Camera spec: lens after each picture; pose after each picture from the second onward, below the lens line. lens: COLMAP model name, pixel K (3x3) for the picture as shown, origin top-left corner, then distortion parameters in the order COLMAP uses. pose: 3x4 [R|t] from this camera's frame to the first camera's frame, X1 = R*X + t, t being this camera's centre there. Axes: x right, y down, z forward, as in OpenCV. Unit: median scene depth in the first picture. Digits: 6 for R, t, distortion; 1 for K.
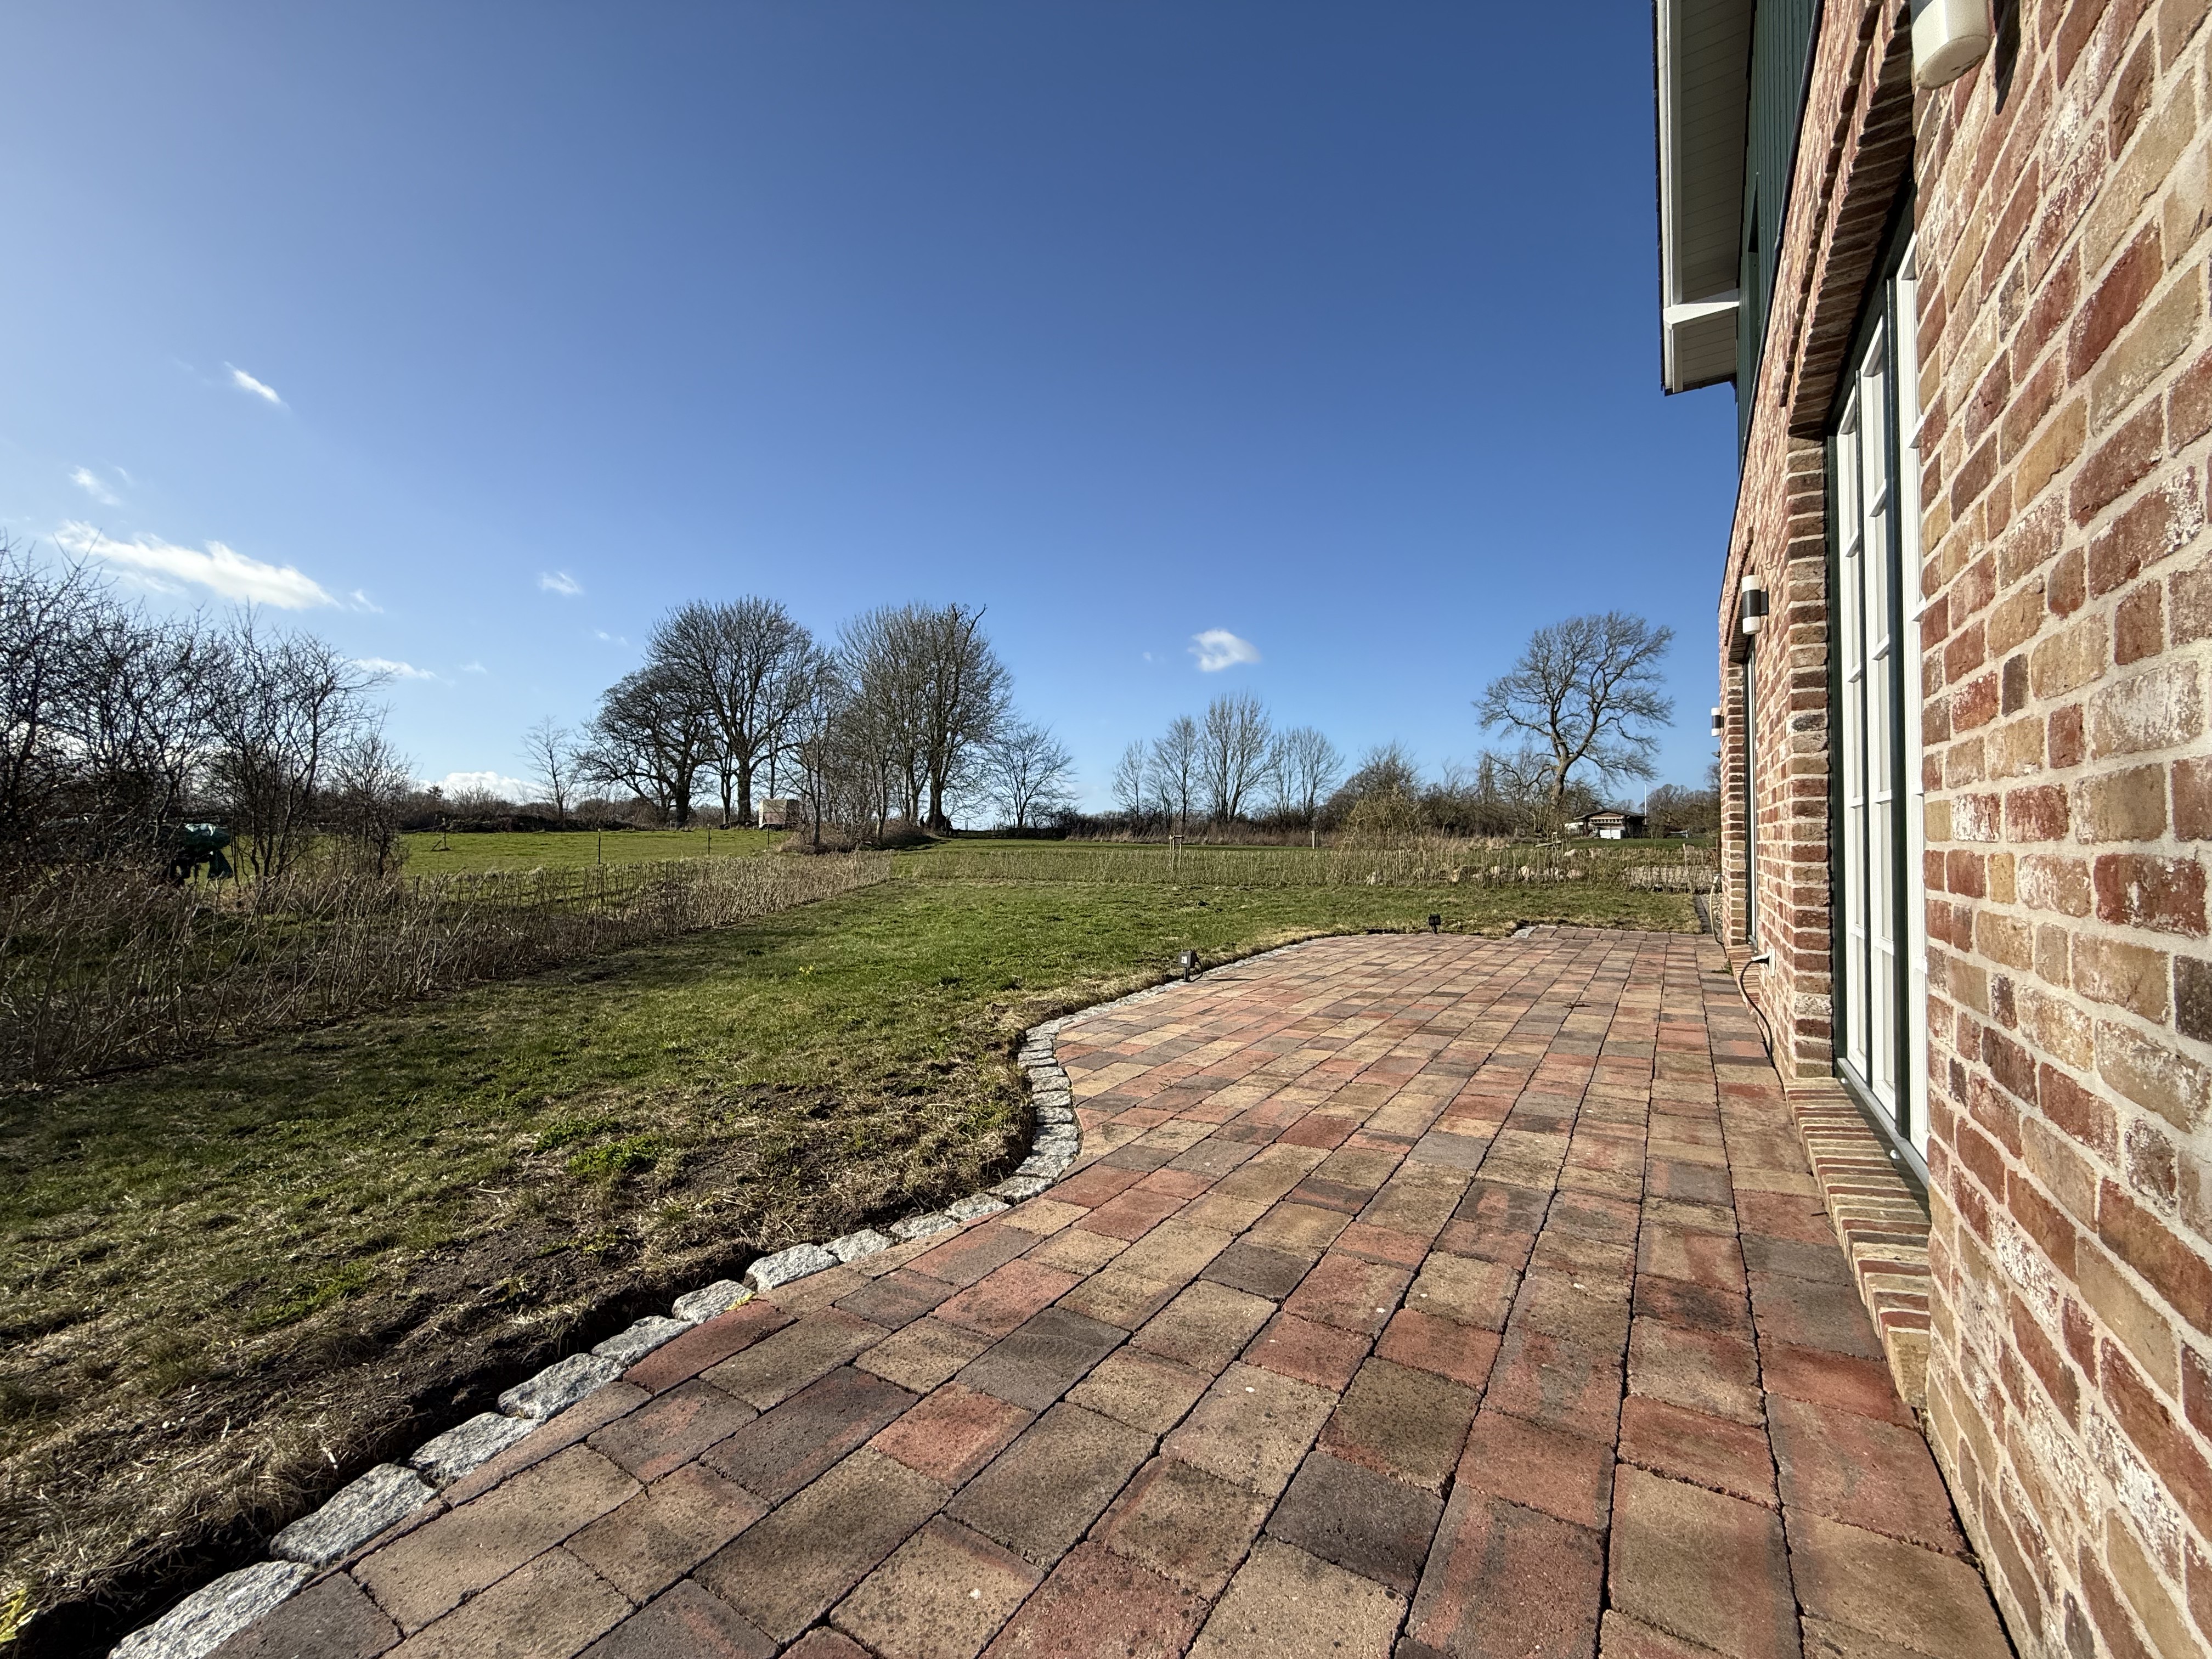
lens RADIAL K [[881.8, 0, 1111.0], [0, 881.8, 836.7], [0, 0, 1]] dist [0.001301, 0.000737]
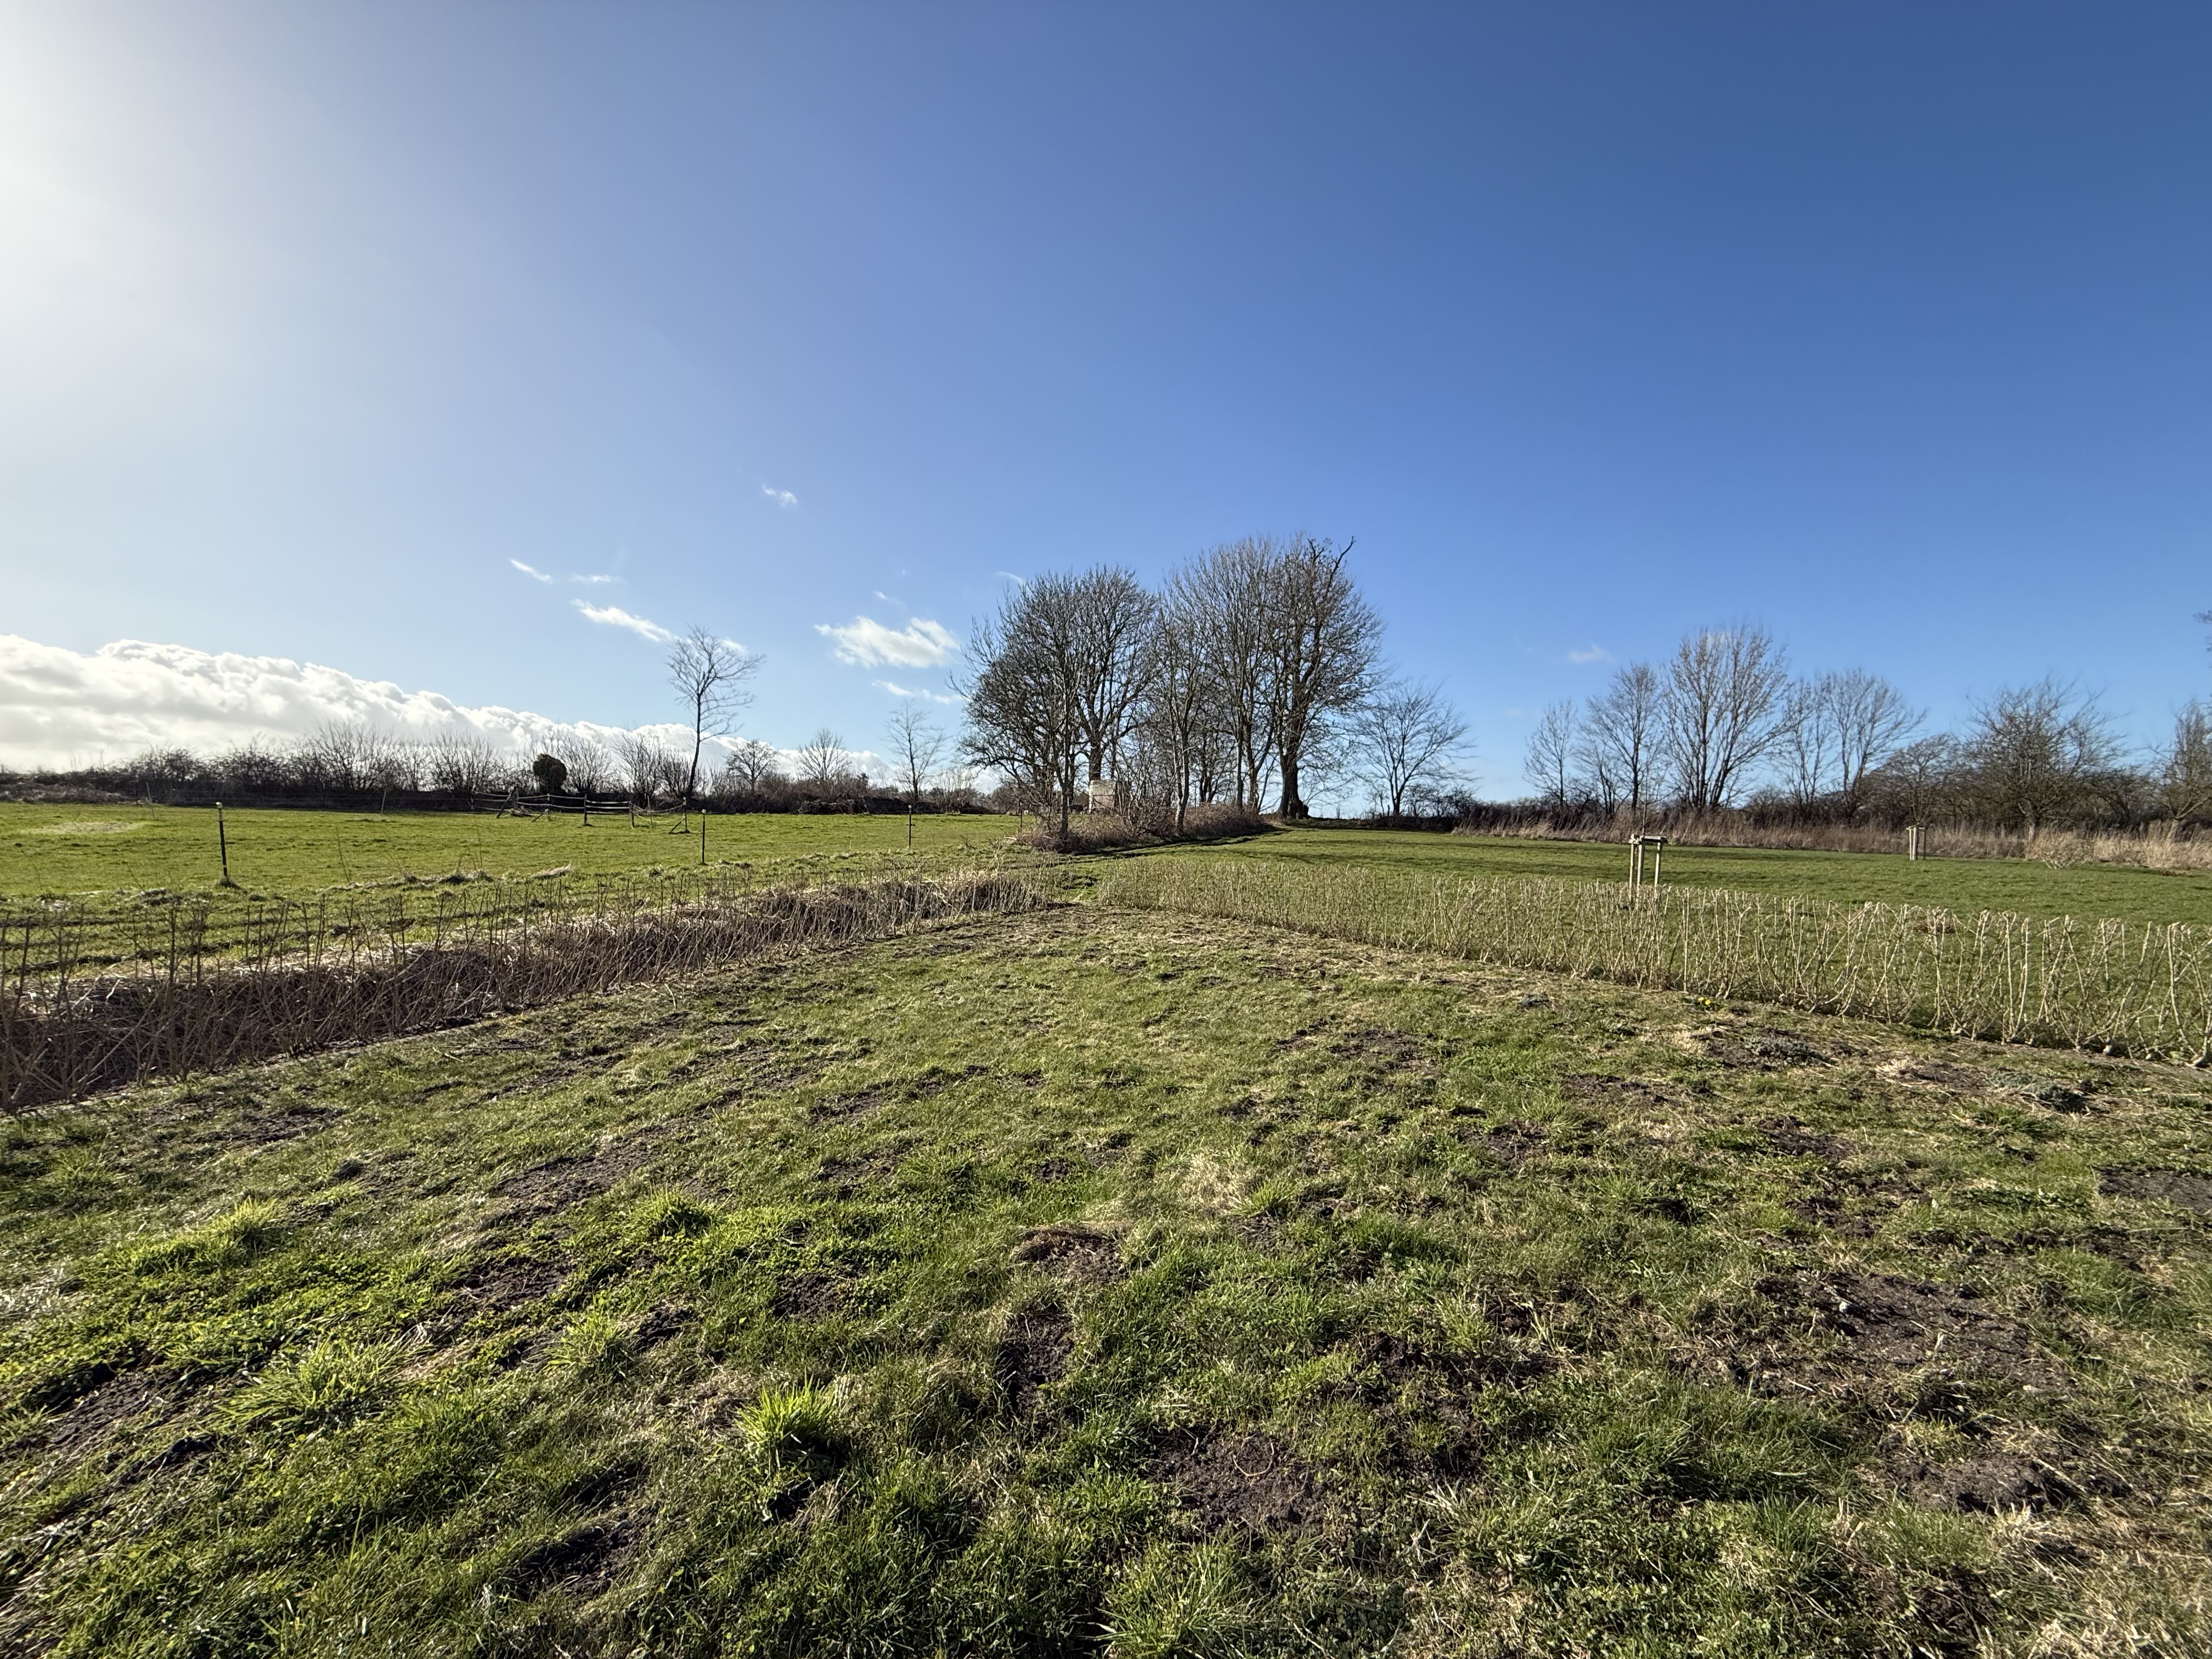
lens RADIAL K [[881.8, 0, 1102.8], [0, 881.8, 820.7], [0, 0, 1]] dist [0.001301, 0.000737]
pose [[0.899426, 0.013830, -0.436853, 0.007121], [-0.015765, 0.999875, -0.000804, -0.001235], [0.436788, 0.007610, 0.899532, 0.165670]]
